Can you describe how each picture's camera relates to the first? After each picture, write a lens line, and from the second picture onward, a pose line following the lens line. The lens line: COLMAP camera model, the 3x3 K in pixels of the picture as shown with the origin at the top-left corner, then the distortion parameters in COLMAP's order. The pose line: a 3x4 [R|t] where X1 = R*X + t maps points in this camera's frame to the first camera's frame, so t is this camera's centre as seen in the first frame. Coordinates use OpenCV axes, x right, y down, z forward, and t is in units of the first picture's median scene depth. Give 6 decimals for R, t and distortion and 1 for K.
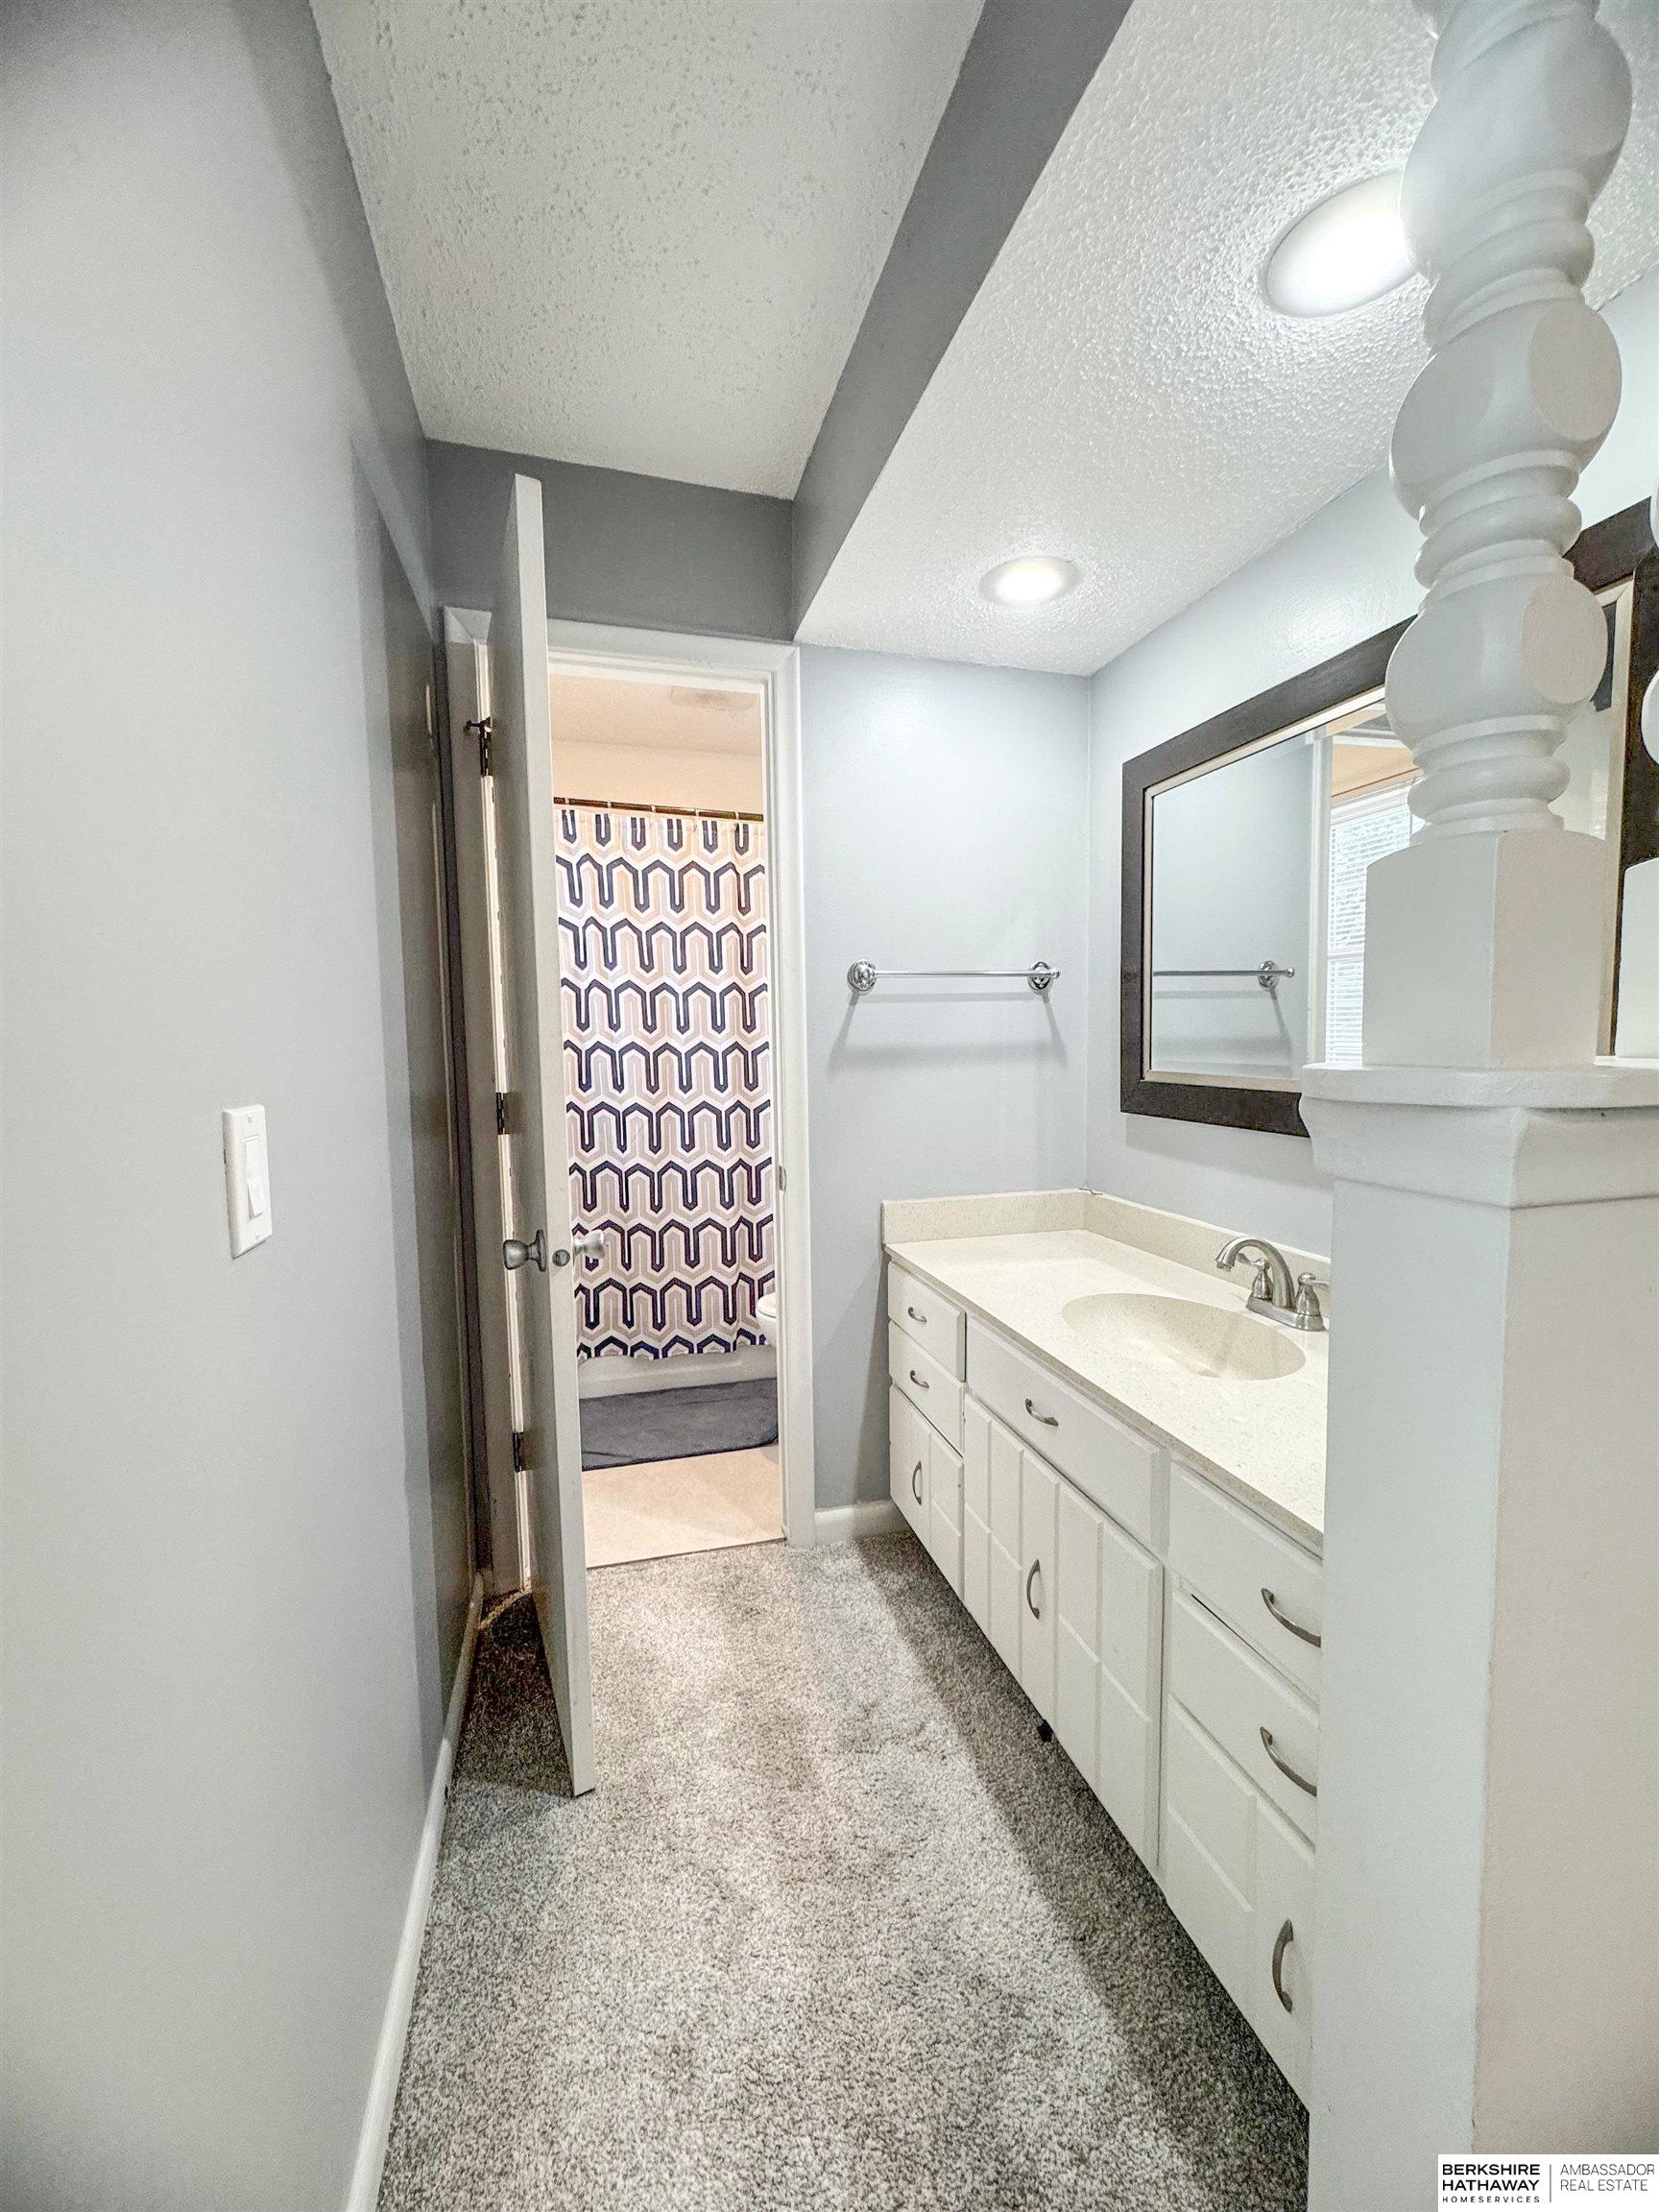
lens RADIAL K [[893.1, 0, 834.0], [0, 893.1, 1103.9], [0, 0, 1]] dist [0.002299, 0.000416]
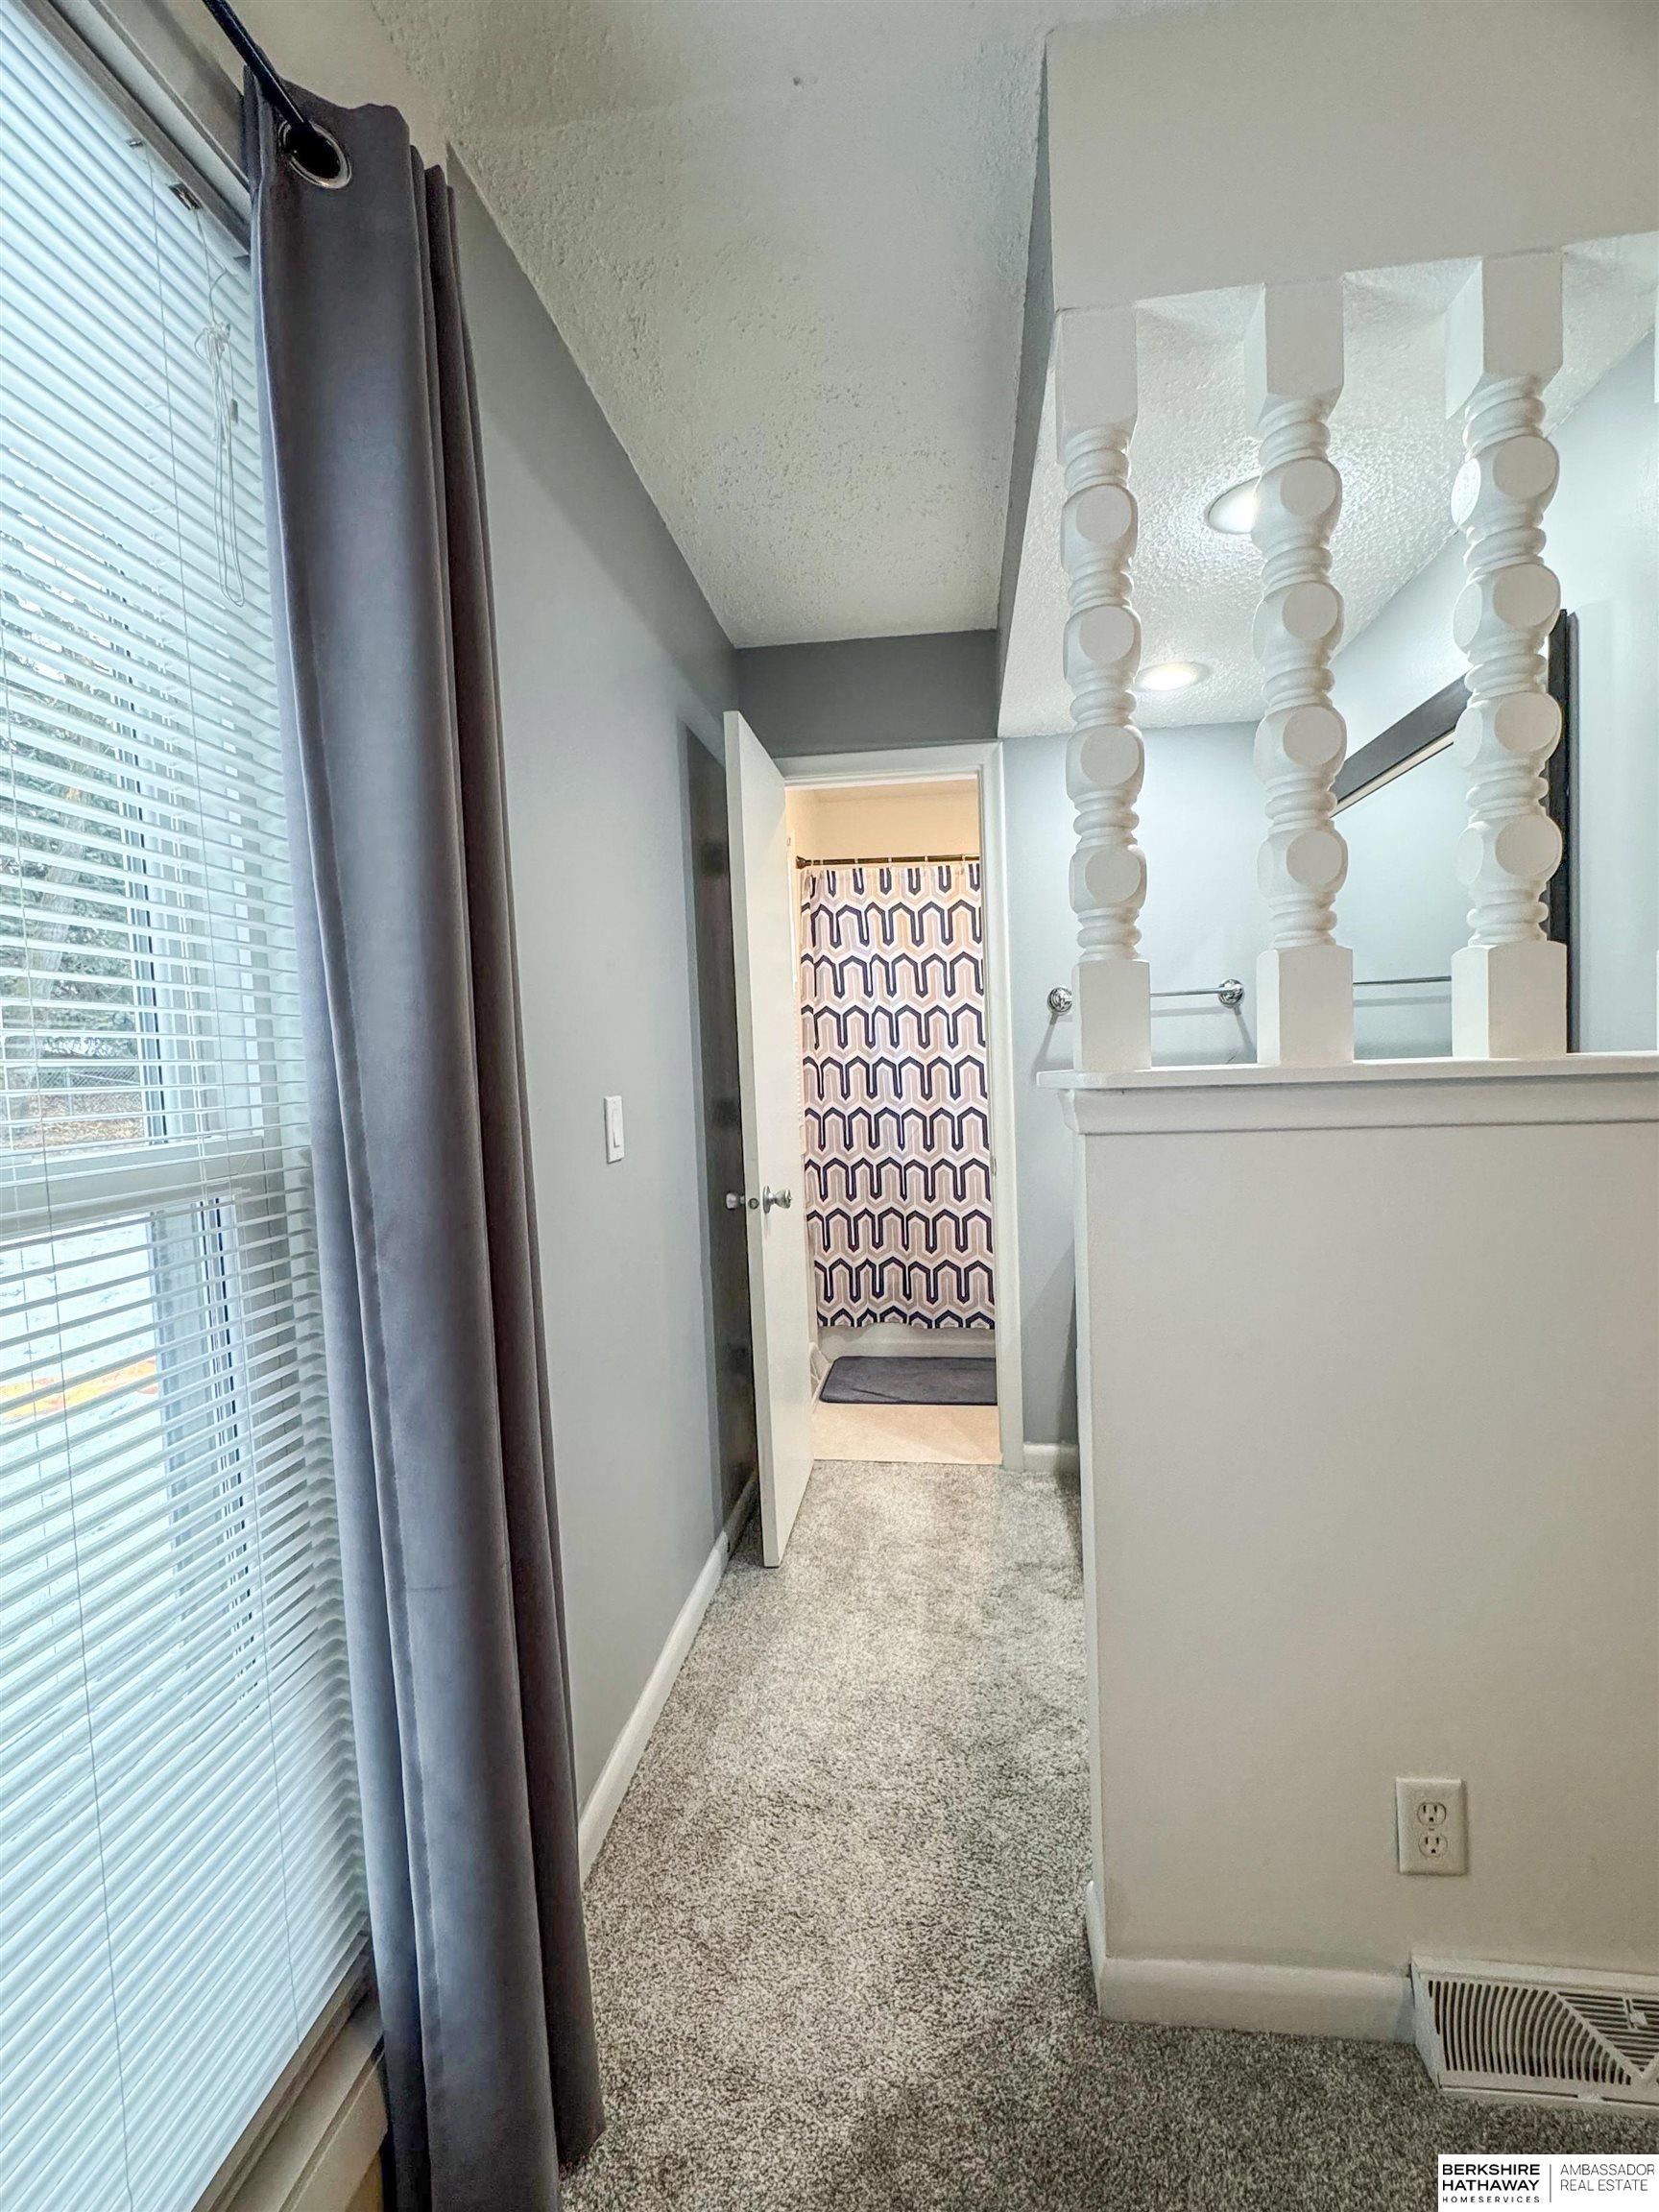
lens RADIAL K [[993.7, 0, 830.6], [0, 993.7, 1103.3], [0, 0, 1]] dist [0.016253, 0.000132]
pose [[0.921142, -0.001160, -0.389226, 0.191966], [-0.005246, 0.999868, -0.015396, 0.013685], [0.389192, 0.016224, 0.921014, -0.255185]]
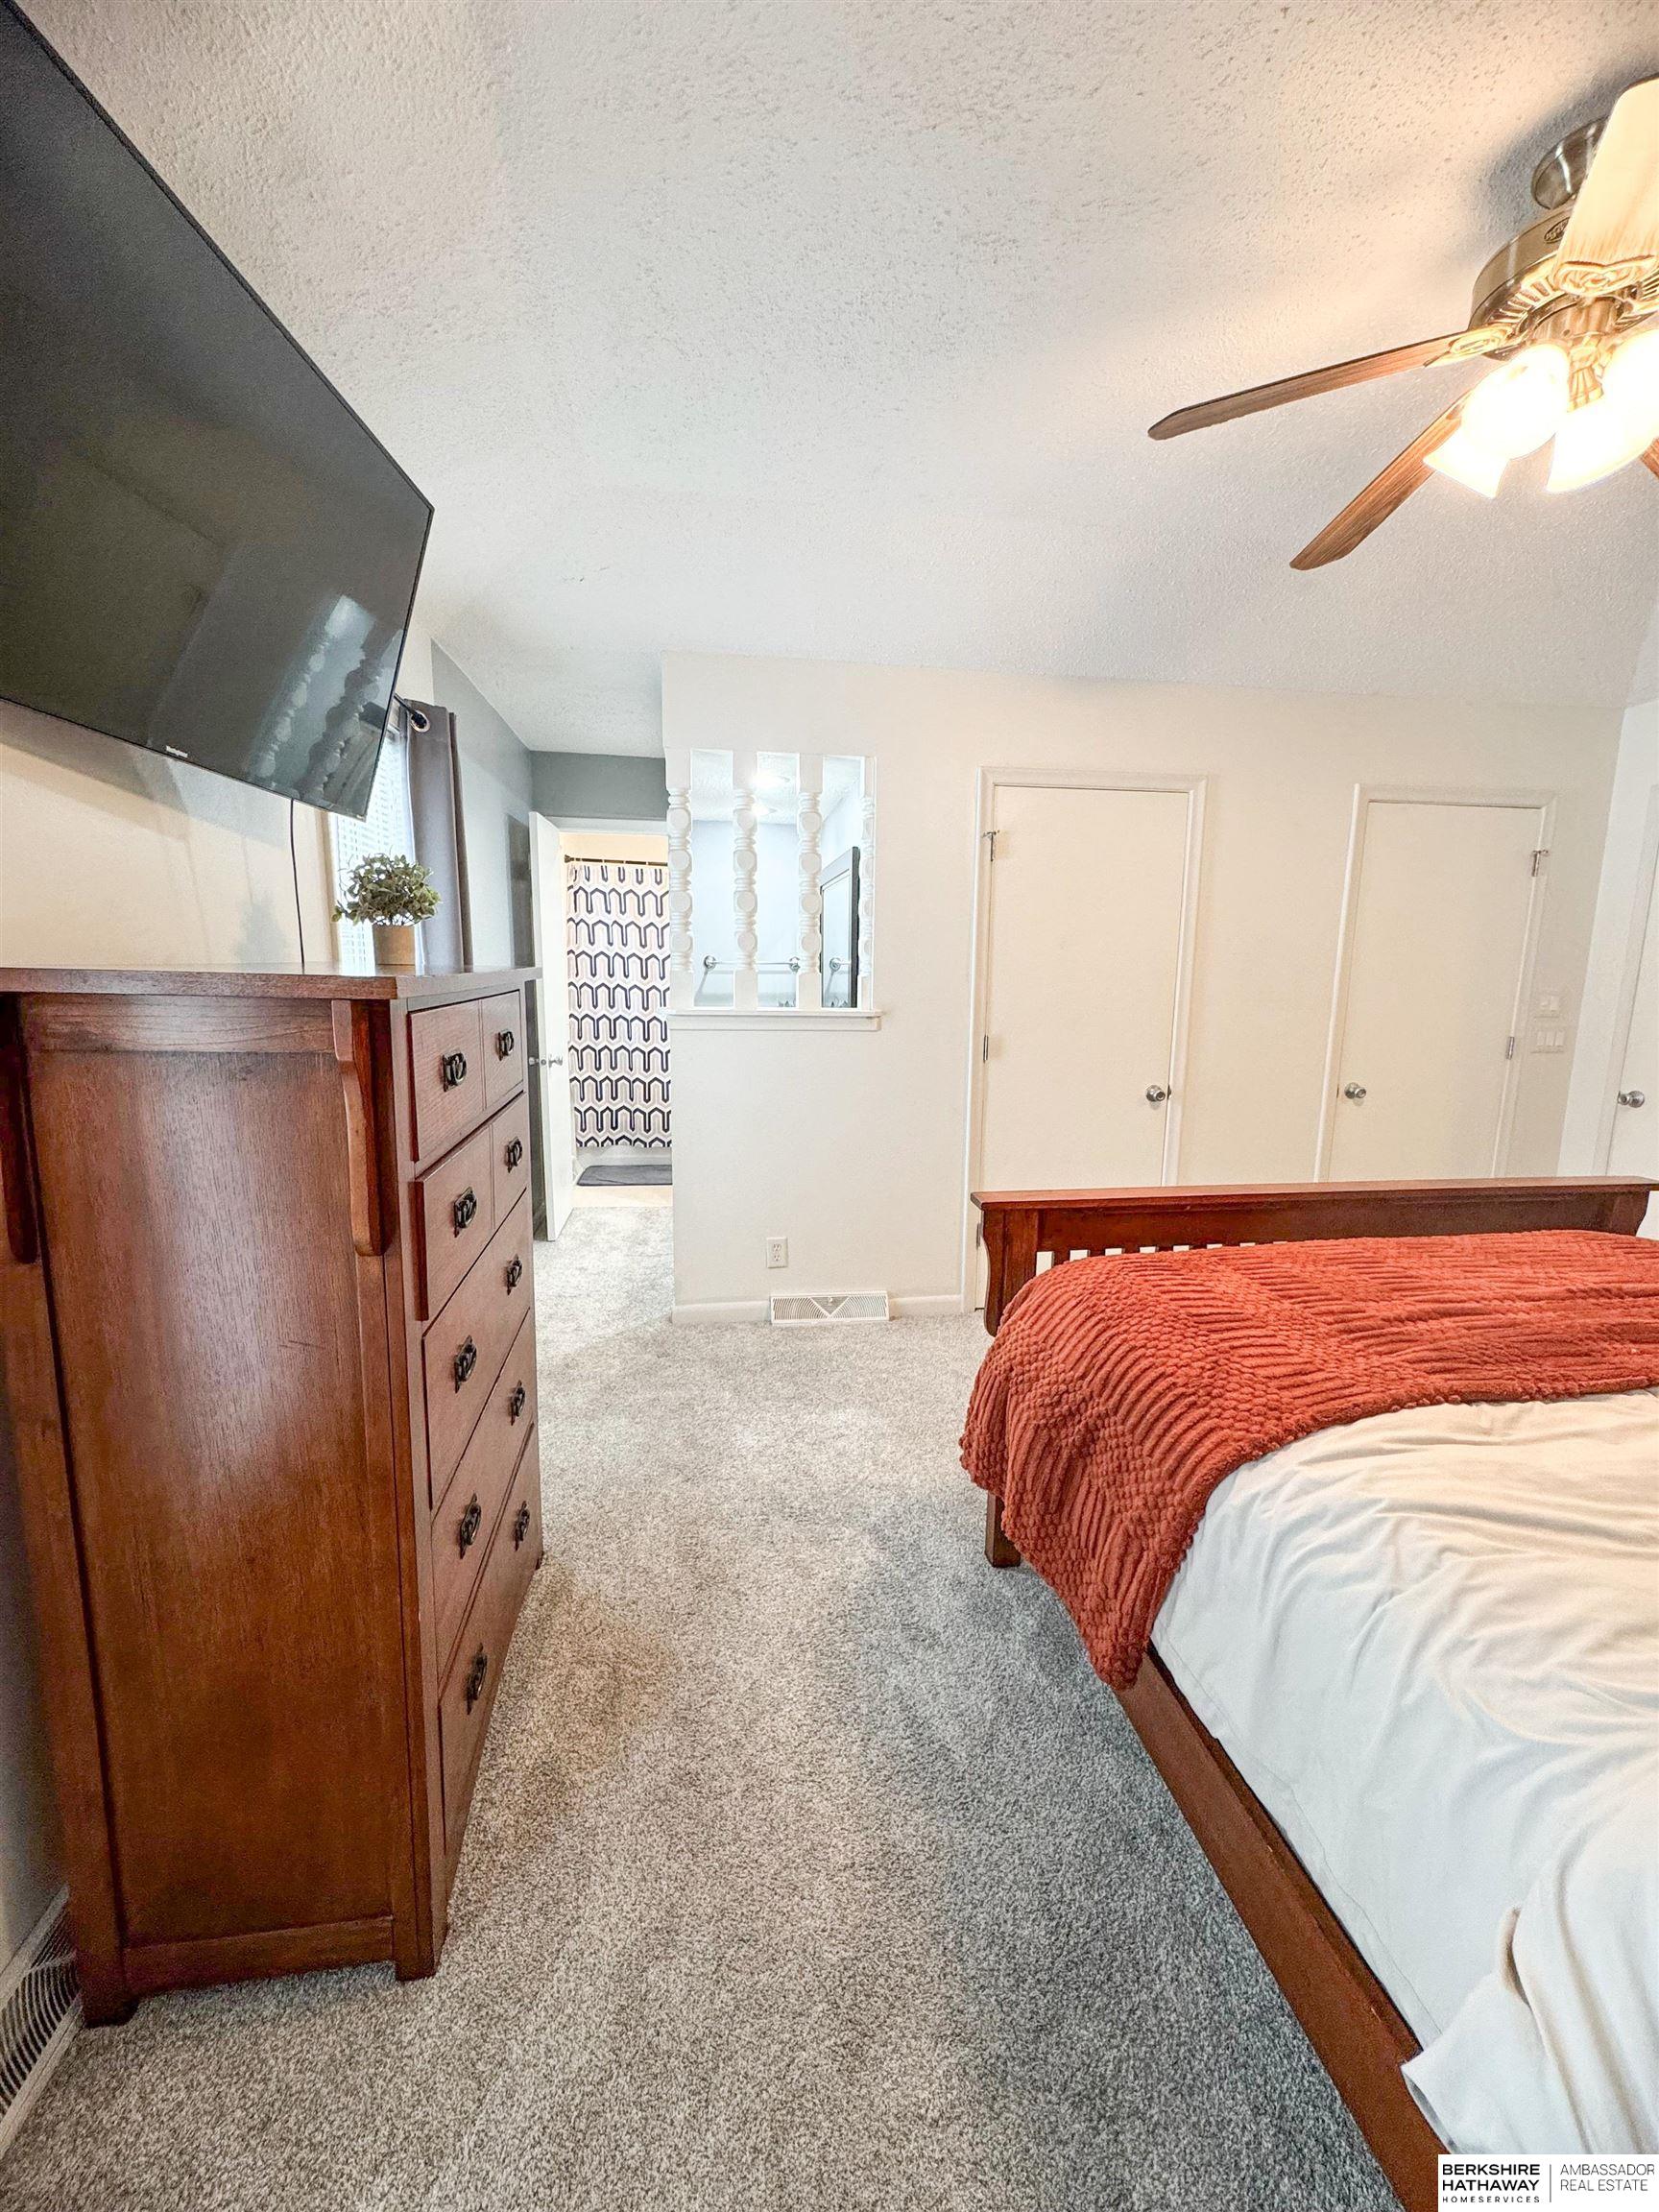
lens RADIAL K [[893.1, 0, 833.7], [0, 893.1, 1109.5], [0, 0, 1]] dist [0.002299, 0.000416]
pose [[0.990228, 0.050726, -0.129904, 0.475002], [-0.039228, 0.995206, 0.089588, 0.011040], [0.133826, -0.083616, 0.987471, -0.901144]]
